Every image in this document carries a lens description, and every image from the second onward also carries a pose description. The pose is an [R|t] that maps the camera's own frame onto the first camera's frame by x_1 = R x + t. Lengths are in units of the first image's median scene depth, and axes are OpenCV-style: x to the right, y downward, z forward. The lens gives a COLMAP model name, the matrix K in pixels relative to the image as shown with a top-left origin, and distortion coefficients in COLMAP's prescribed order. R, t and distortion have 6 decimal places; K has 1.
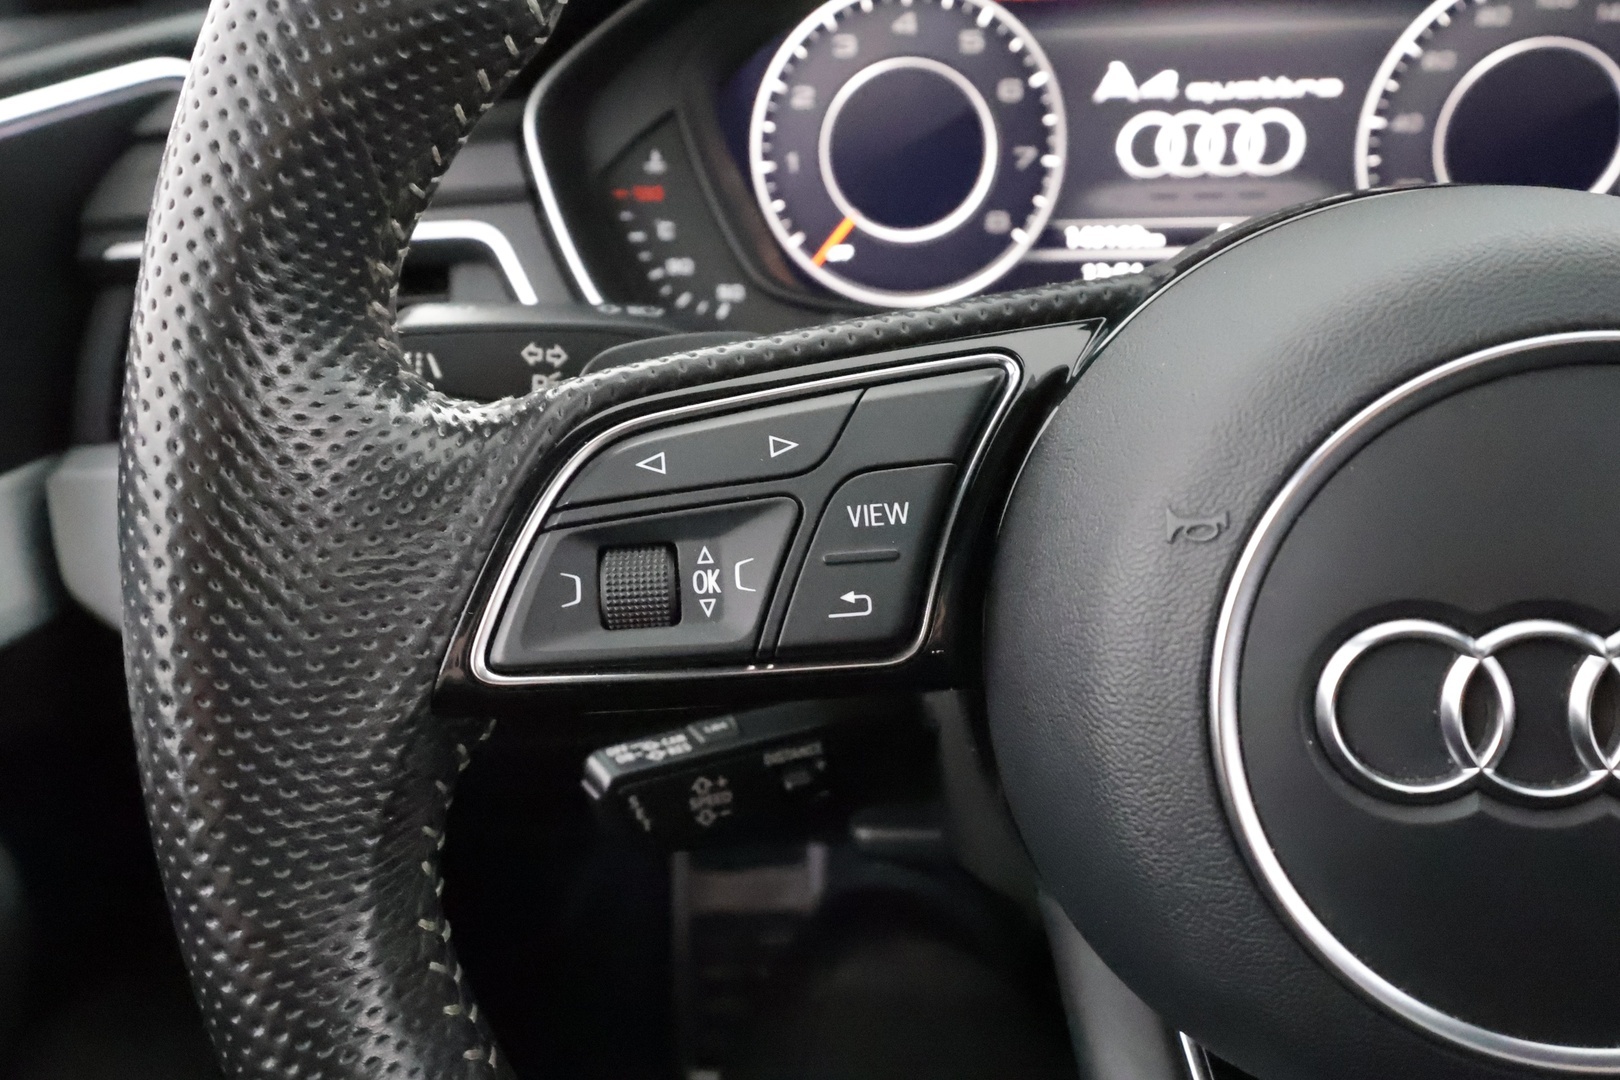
lens RADIAL K [[1281.7, 0, 810.0], [0, 1281.7, 540.0], [0, 0, 1]] dist [0.003482, -0.003203]
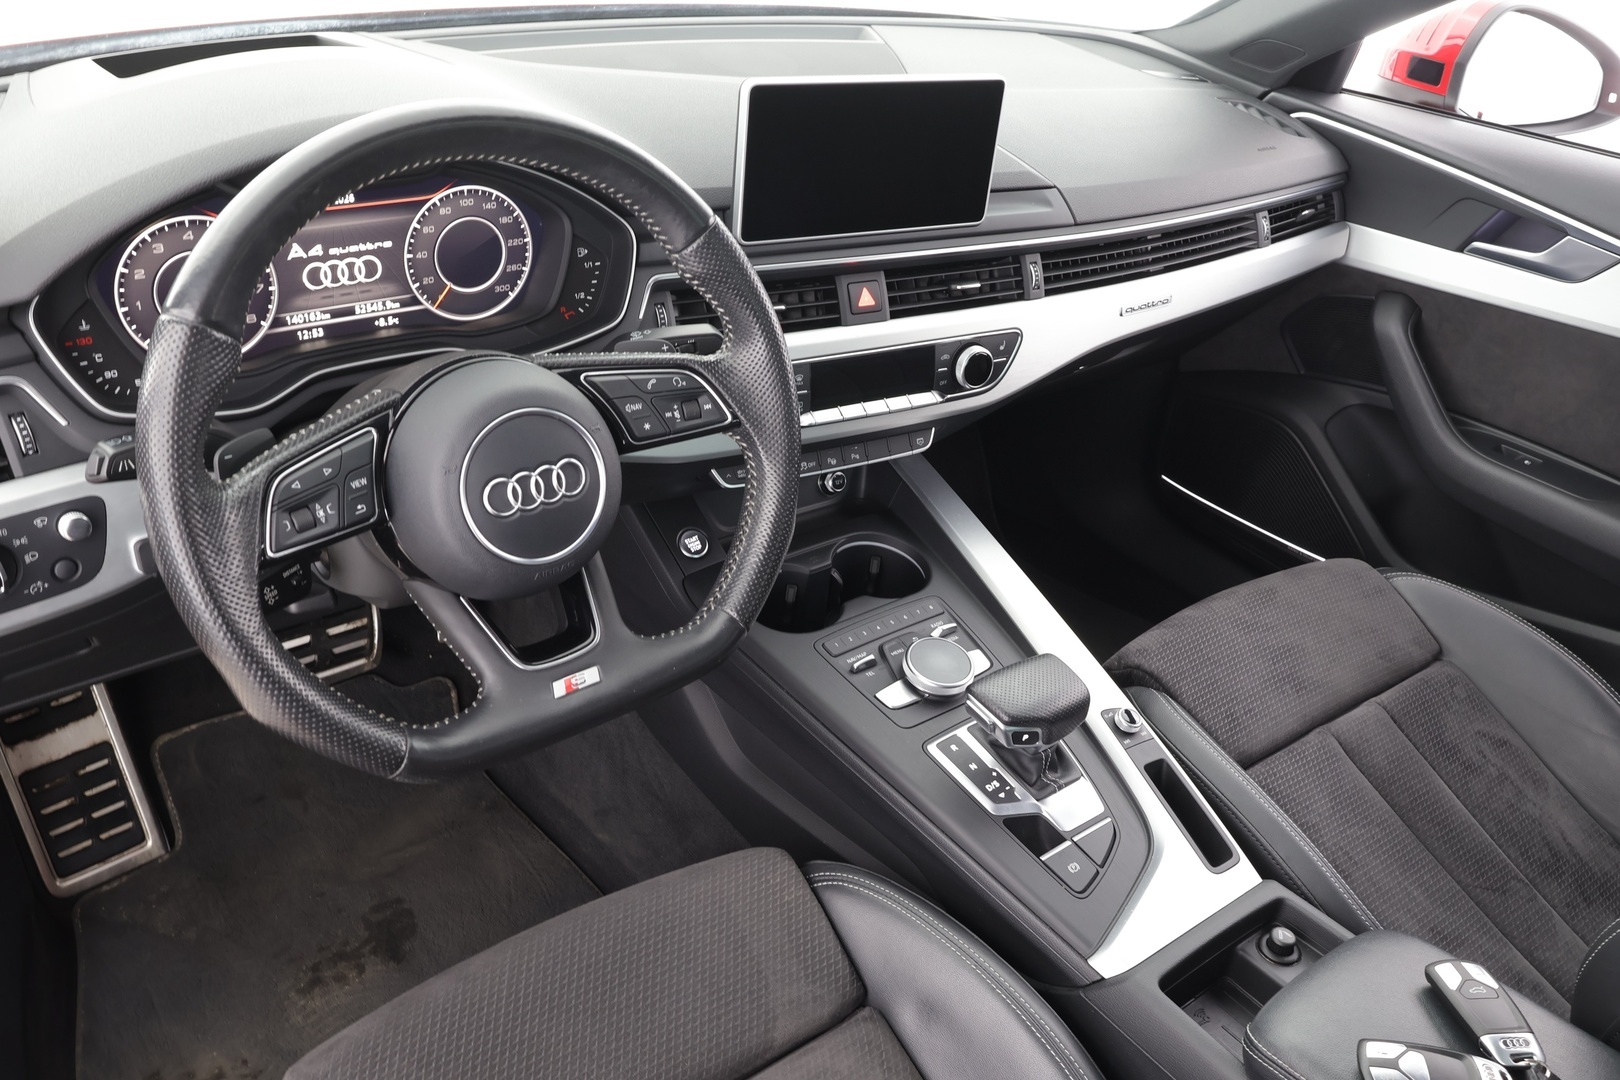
lens RADIAL K [[1281.7, 0, 810.0], [0, 1281.7, 540.0], [0, 0, 1]] dist [0.003482, -0.003203]
pose [[0.712882, -0.279066, 0.643367, -0.697485], [0.176641, 0.959288, 0.220373, -0.216570], [-0.678673, -0.043455, 0.733154, -1.251936]]
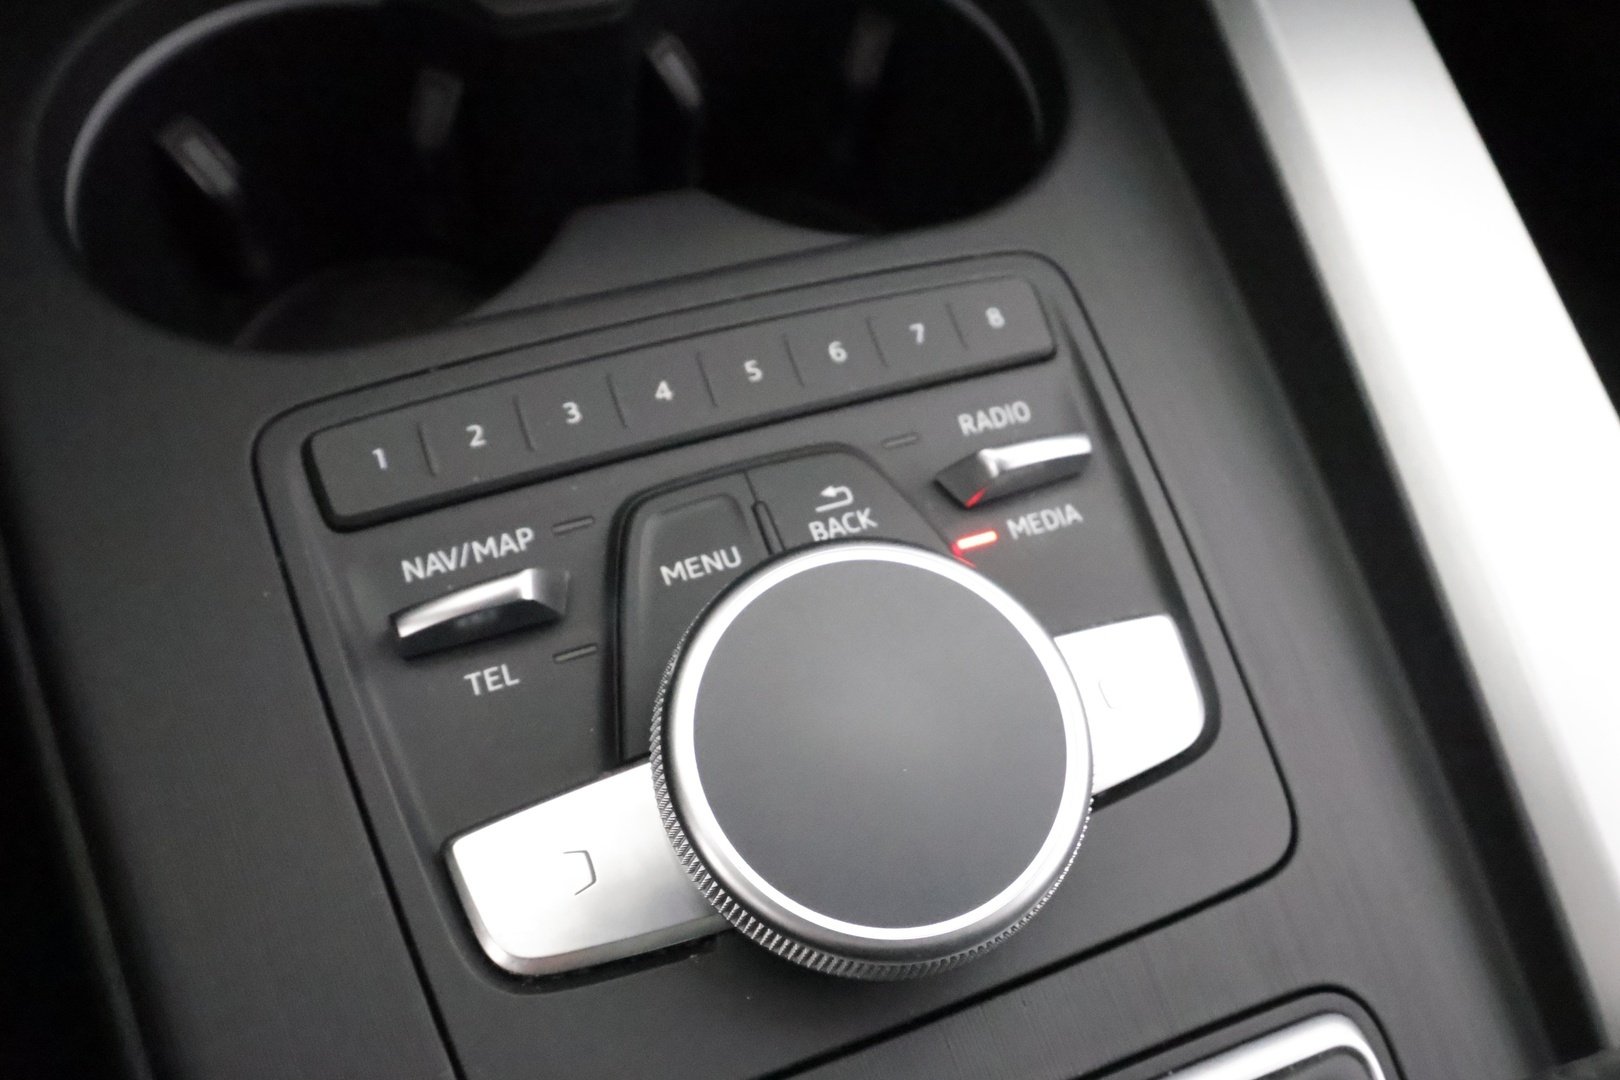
lens RADIAL K [[1281.7, 0, 810.0], [0, 1281.7, 540.0], [0, 0, 1]] dist [0.003482, -0.003203]
pose [[0.867396, -0.324293, 0.377436, 1.024691], [0.064547, 0.825400, 0.560846, 0.381429], [-0.493414, -0.462113, 0.736881, 0.275034]]
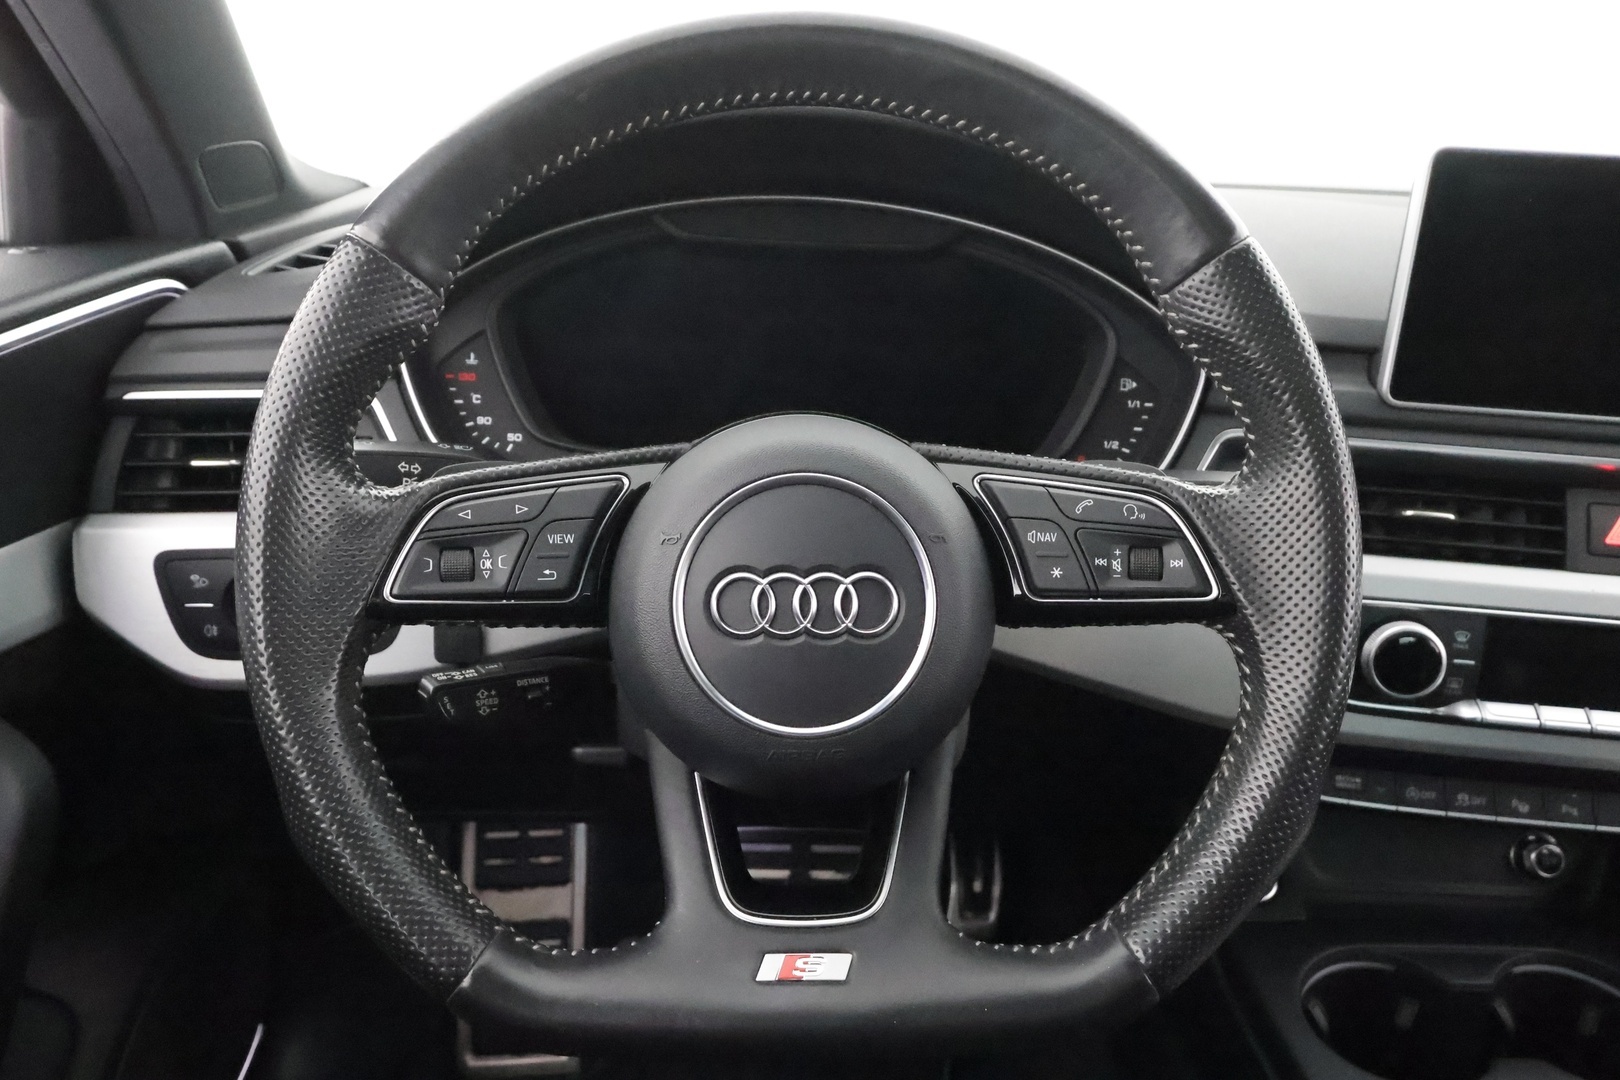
lens RADIAL K [[1281.7, 0, 810.0], [0, 1281.7, 540.0], [0, 0, 1]] dist [0.003482, -0.003203]
pose [[0.988580, 0.033193, 0.146996, 0.079153], [-0.017895, 0.994396, -0.104192, 0.109853], [-0.149630, 0.100372, 0.983634, -0.703626]]
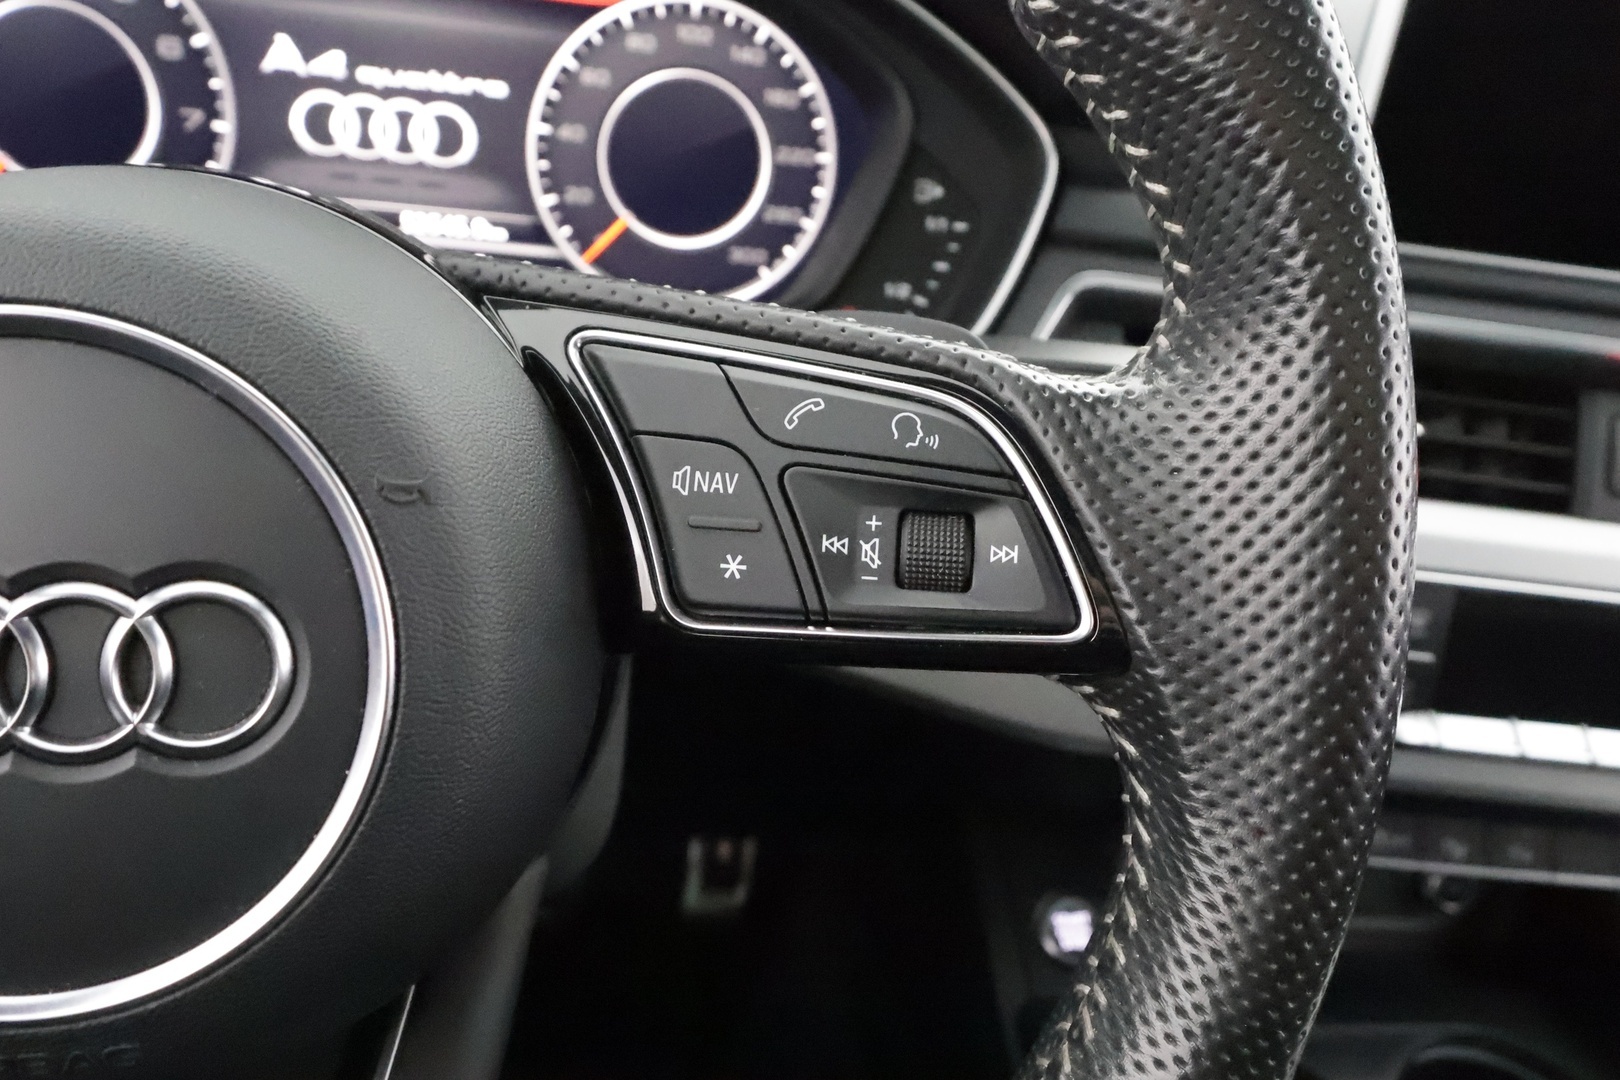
lens RADIAL K [[1281.7, 0, 810.0], [0, 1281.7, 540.0], [0, 0, 1]] dist [0.003482, -0.003203]
pose [[0.955181, 0.032932, 0.294186, 0.355797], [-0.035456, 0.999366, 0.003247, -0.000307], [-0.293892, -0.013532, 0.955743, -0.071885]]
